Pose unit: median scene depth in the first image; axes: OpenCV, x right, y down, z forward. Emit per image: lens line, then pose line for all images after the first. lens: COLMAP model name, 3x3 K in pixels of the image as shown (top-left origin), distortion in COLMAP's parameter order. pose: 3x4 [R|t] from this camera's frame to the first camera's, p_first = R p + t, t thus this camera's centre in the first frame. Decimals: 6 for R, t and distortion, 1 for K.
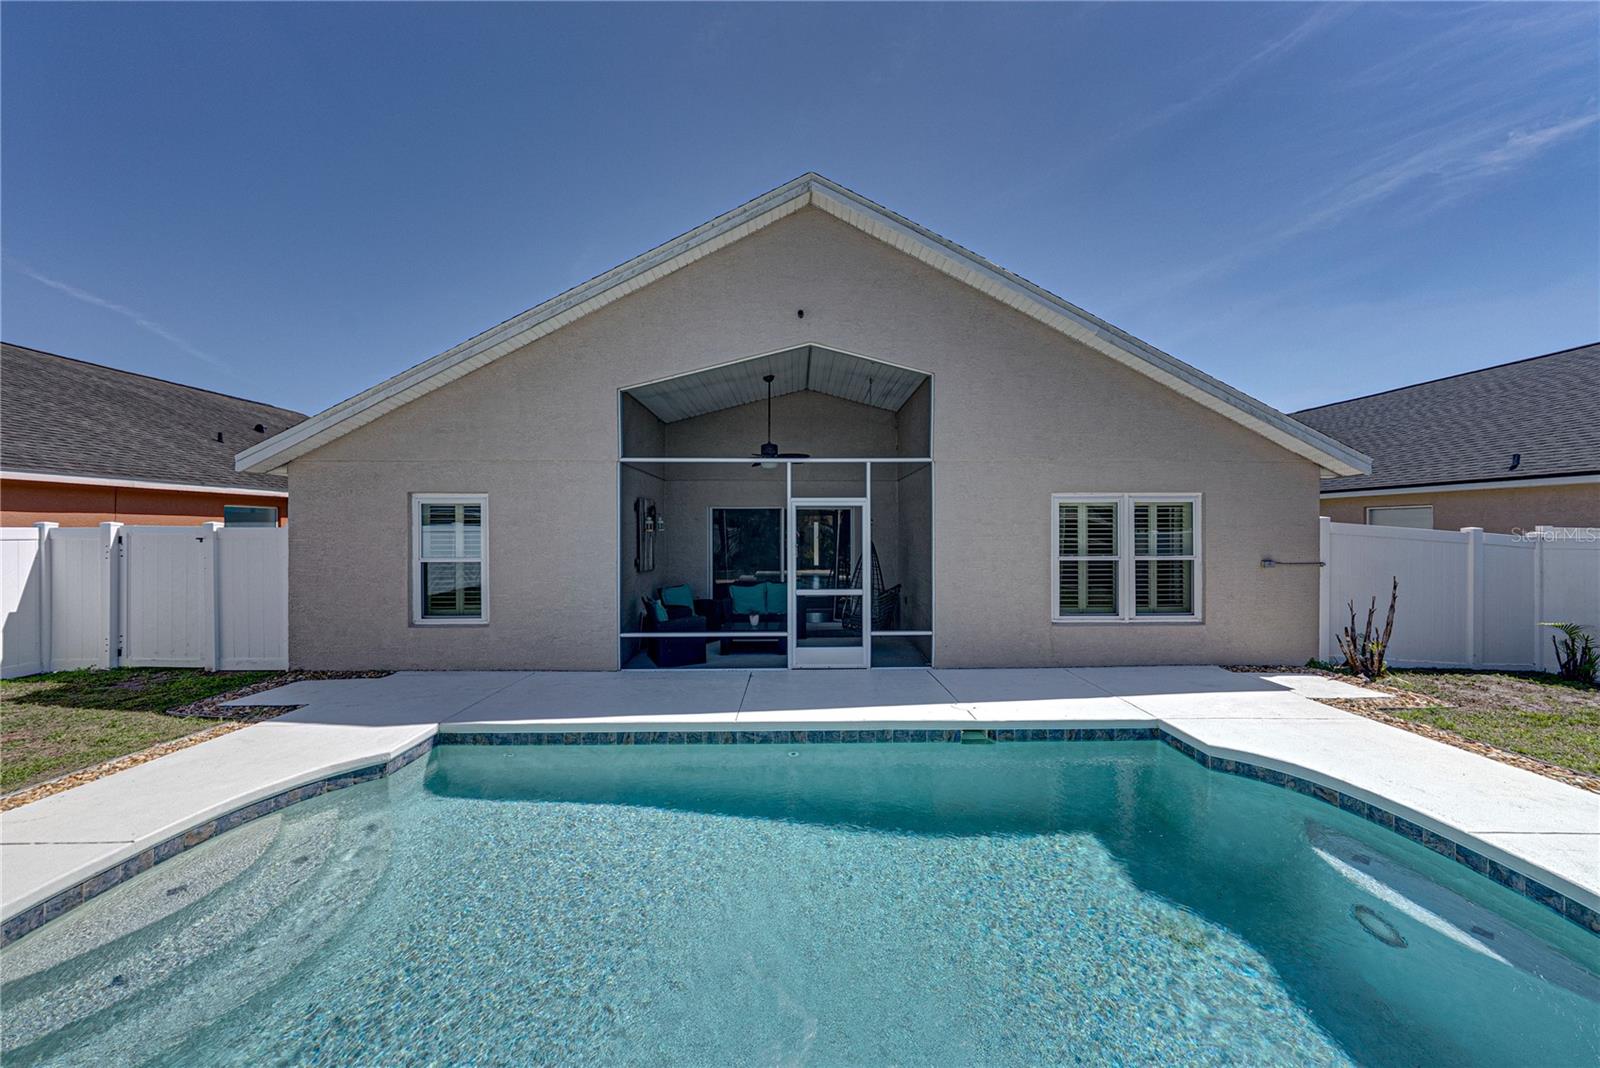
lens RADIAL K [[547.4, 0, 803.3], [0, 547.4, 531.3], [0, 0, 1]] dist [-0.001449, -0.000345]
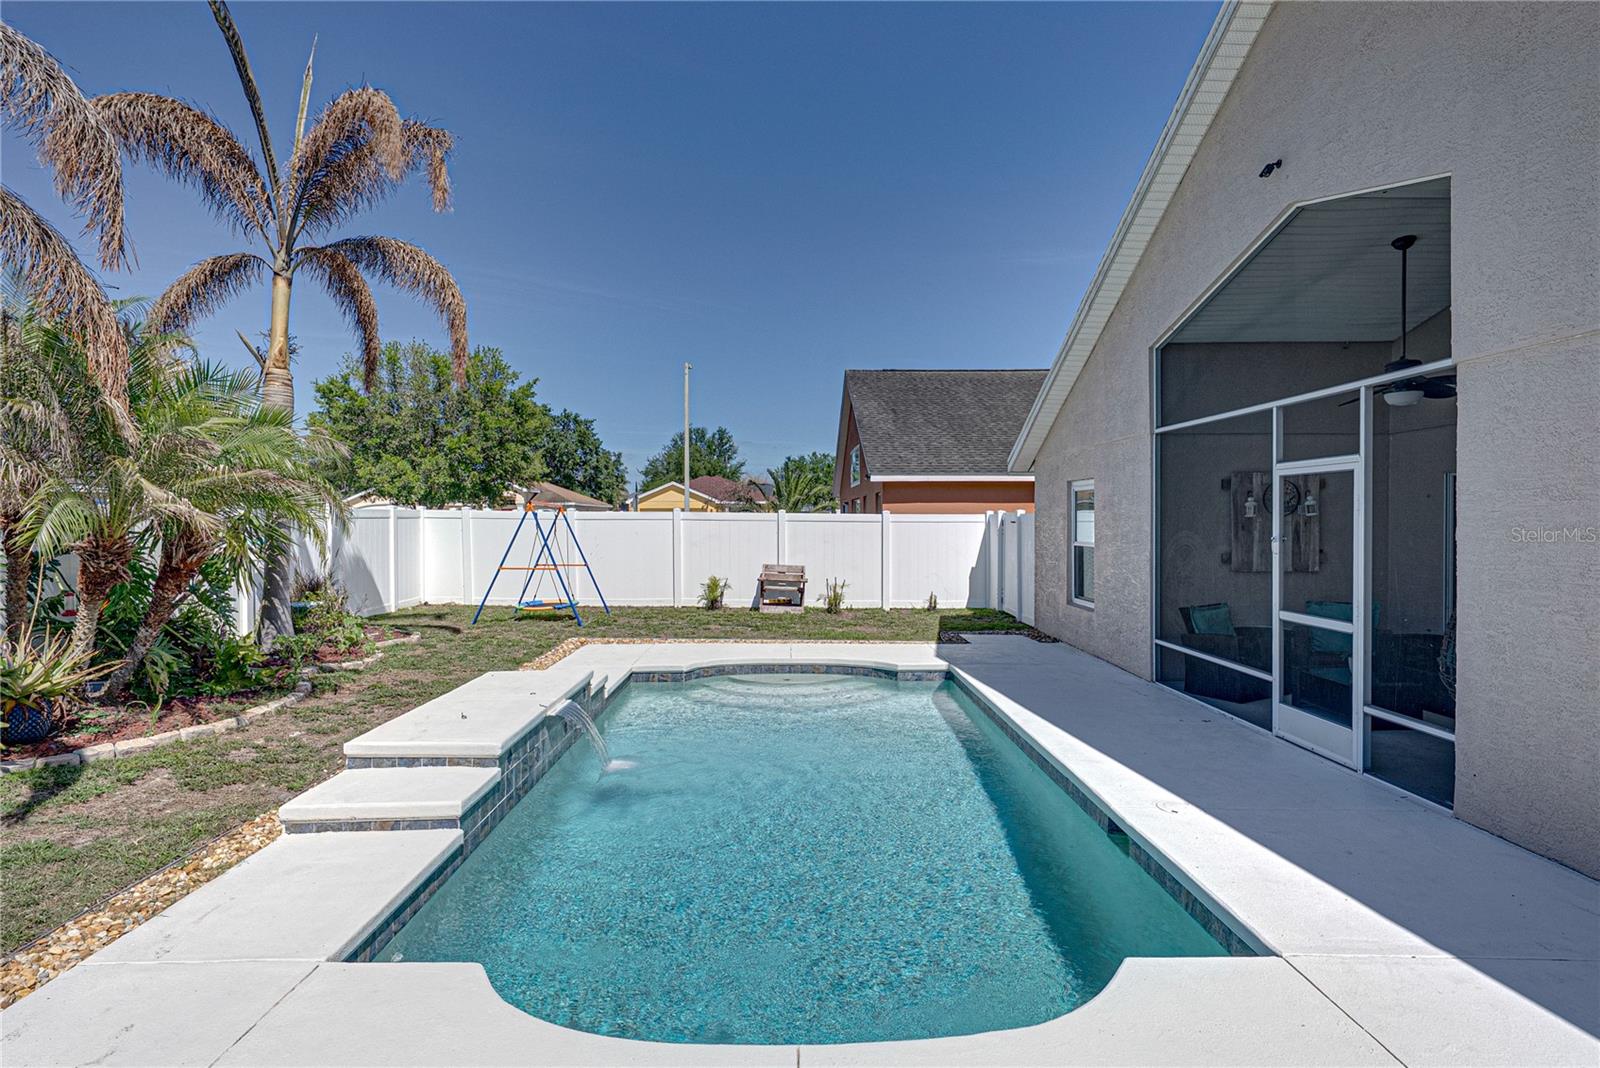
lens RADIAL K [[823.6, 0, 790.0], [0, 823.6, 528.3], [0, 0, 1]] dist [-0.001796, 0.000380]
pose [[-0.007688, 0.014341, -0.999868, 0.926562], [0.001887, 0.999896, 0.014327, -0.001261], [0.999969, -0.001777, -0.007714, 0.448505]]
